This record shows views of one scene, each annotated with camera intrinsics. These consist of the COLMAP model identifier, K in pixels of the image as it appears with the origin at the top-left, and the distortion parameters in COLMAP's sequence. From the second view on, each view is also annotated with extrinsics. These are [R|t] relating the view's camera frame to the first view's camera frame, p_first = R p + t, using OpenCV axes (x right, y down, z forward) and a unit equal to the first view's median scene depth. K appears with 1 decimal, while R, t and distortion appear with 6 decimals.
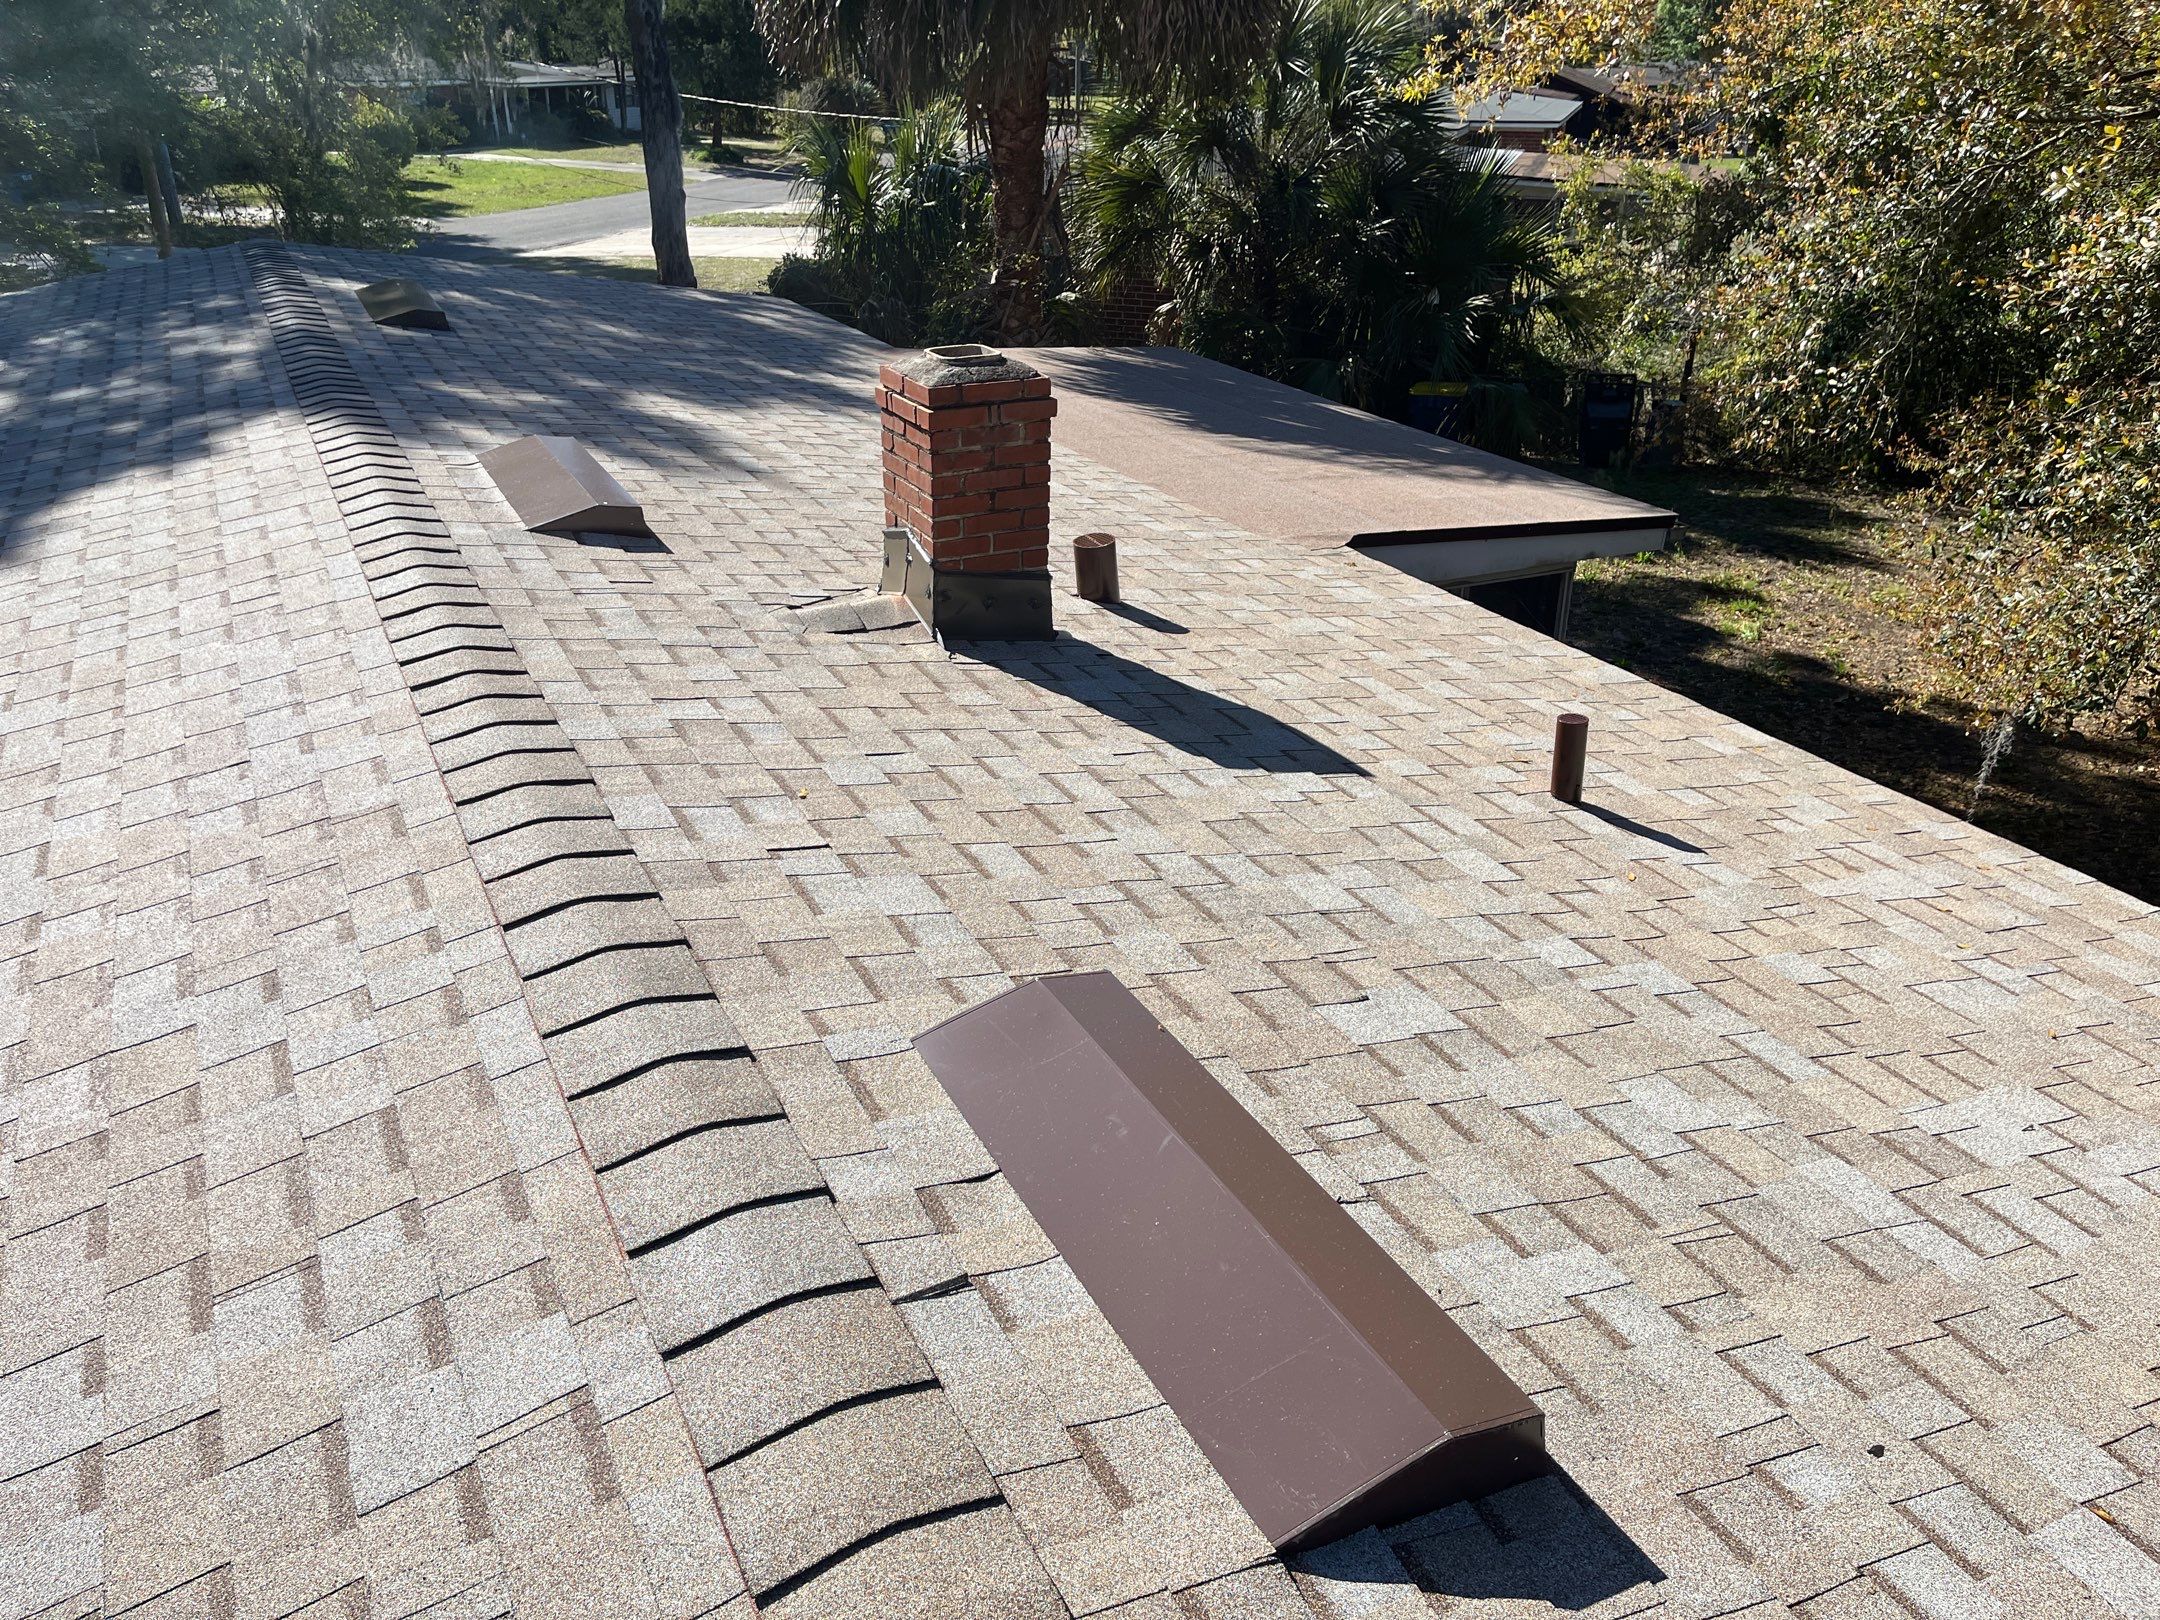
lens RADIAL K [[1577.5, 0, 1032.4], [0, 1577.5, 804.1], [0, 0, 1]] dist [0.041624, -0.075774]
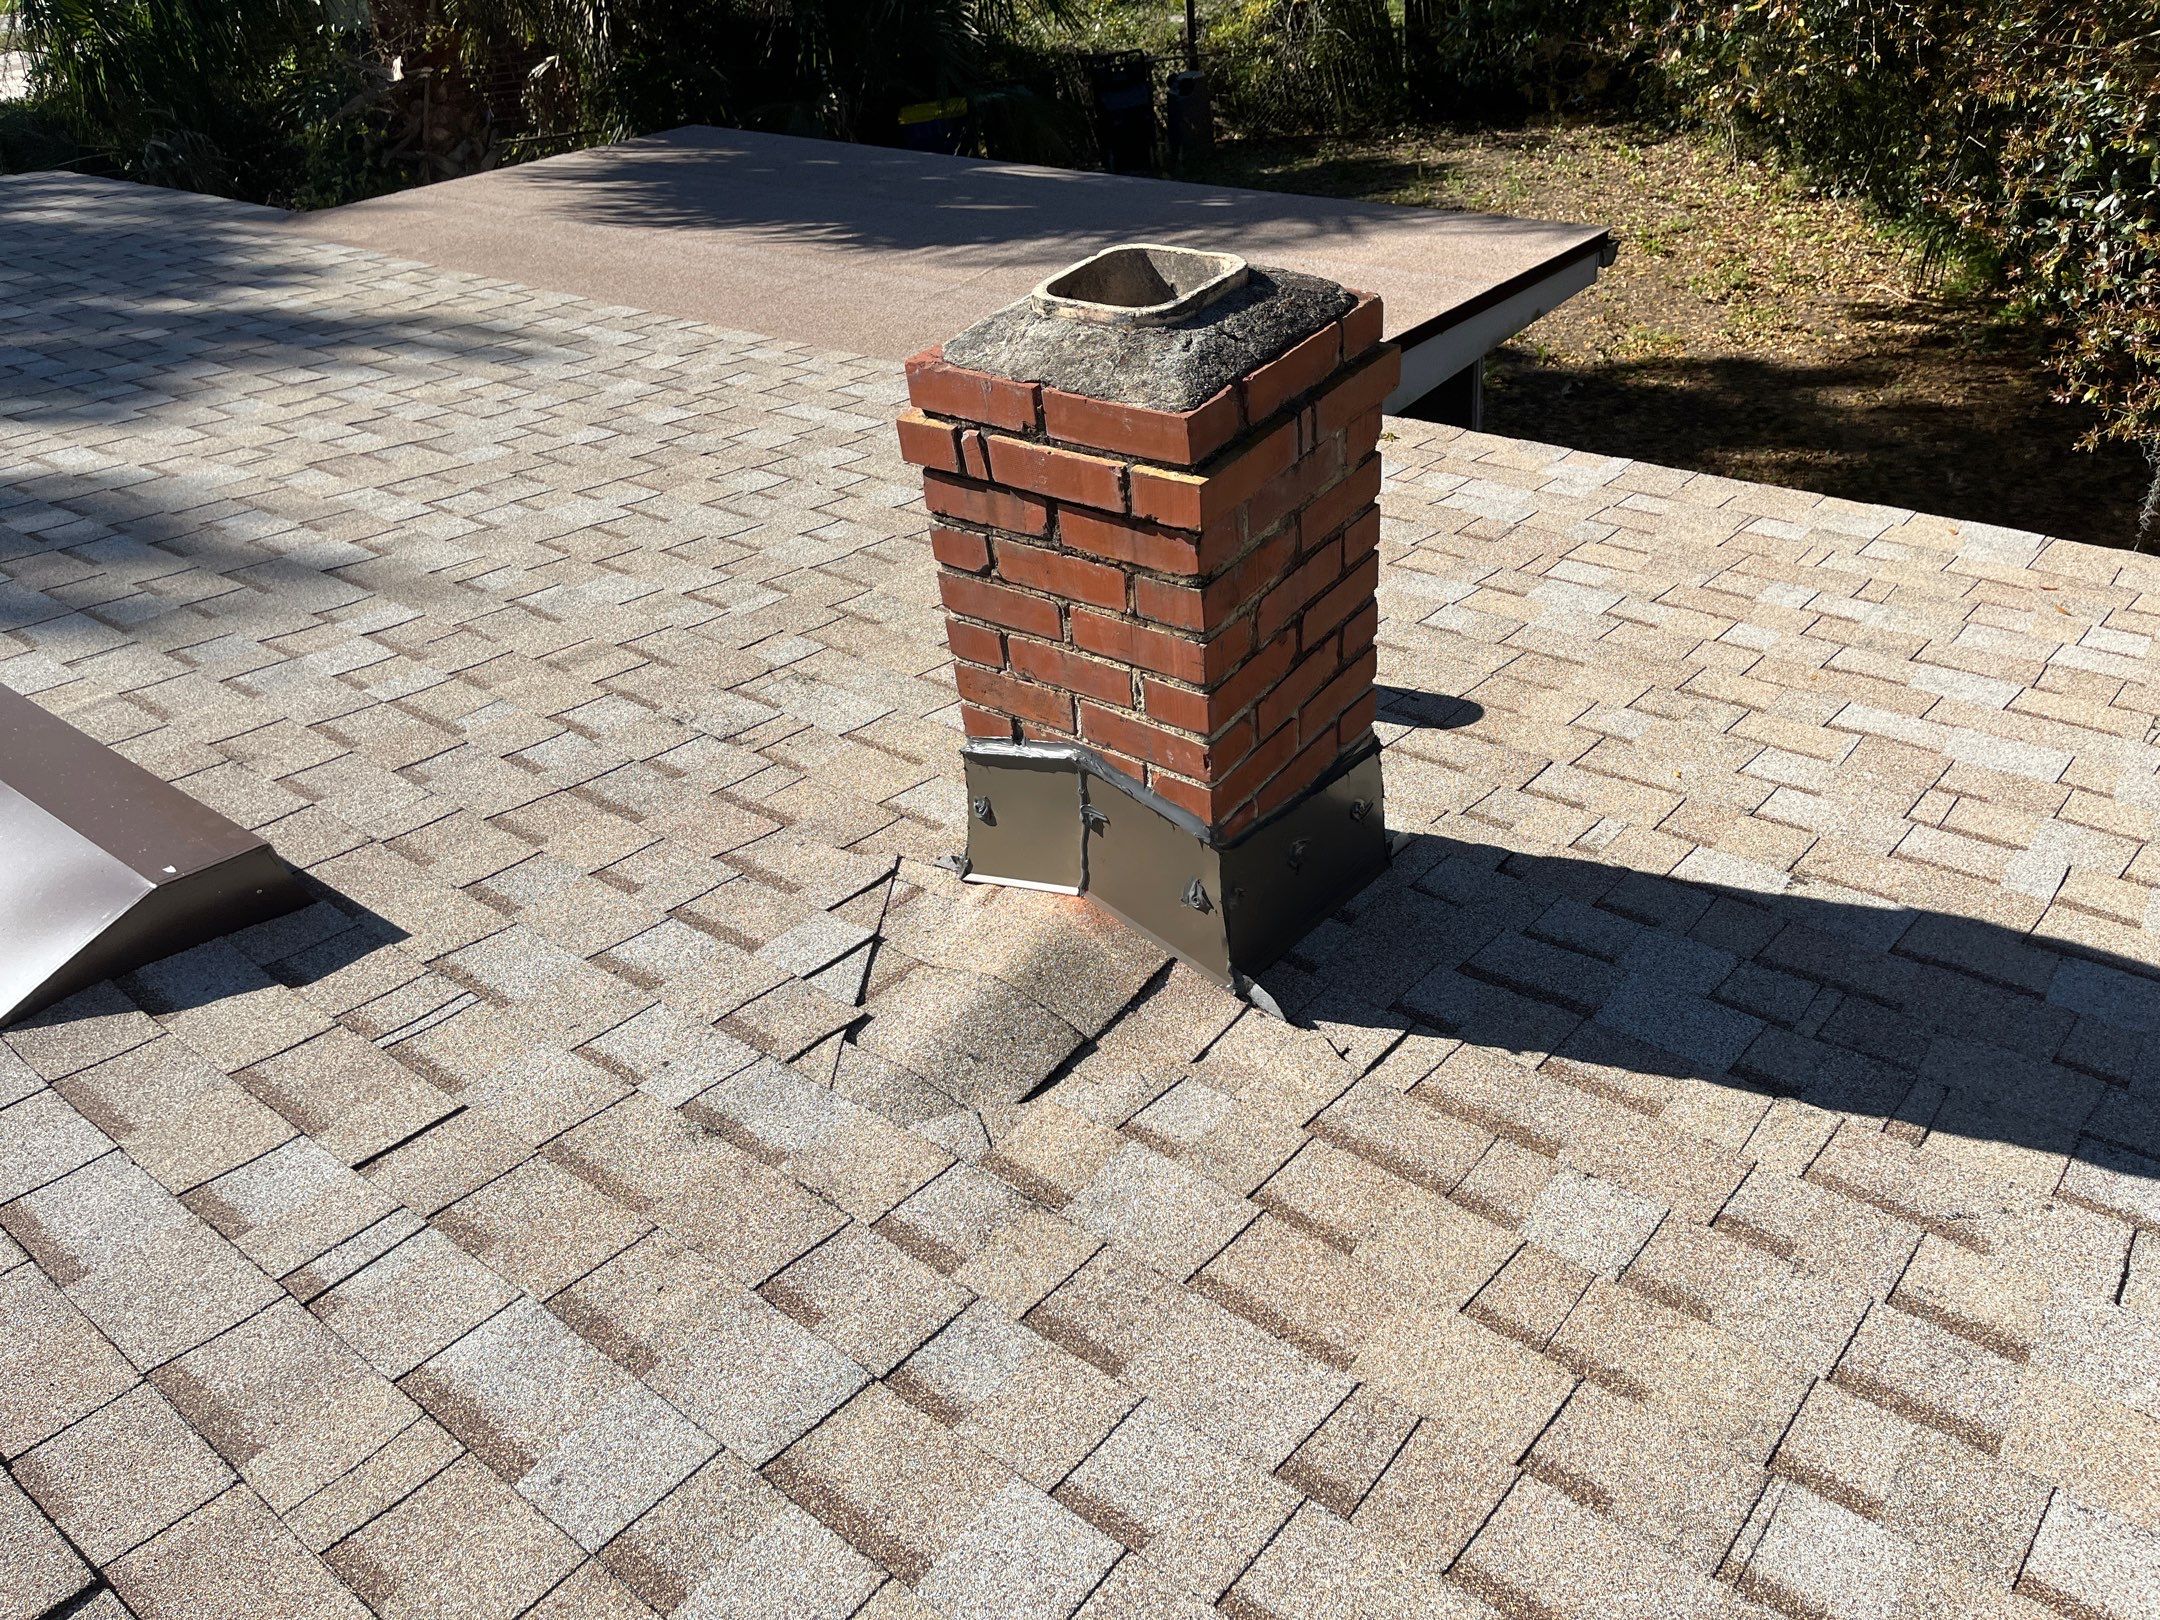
lens RADIAL K [[1577.5, 0, 1032.4], [0, 1577.5, 804.1], [0, 0, 1]] dist [0.041624, -0.075774]
pose [[0.894211, -0.328620, 0.303965, -0.244784], [0.278821, 0.940105, 0.196115, -0.277112], [-0.350206, -0.090617, 0.932279, 0.721229]]
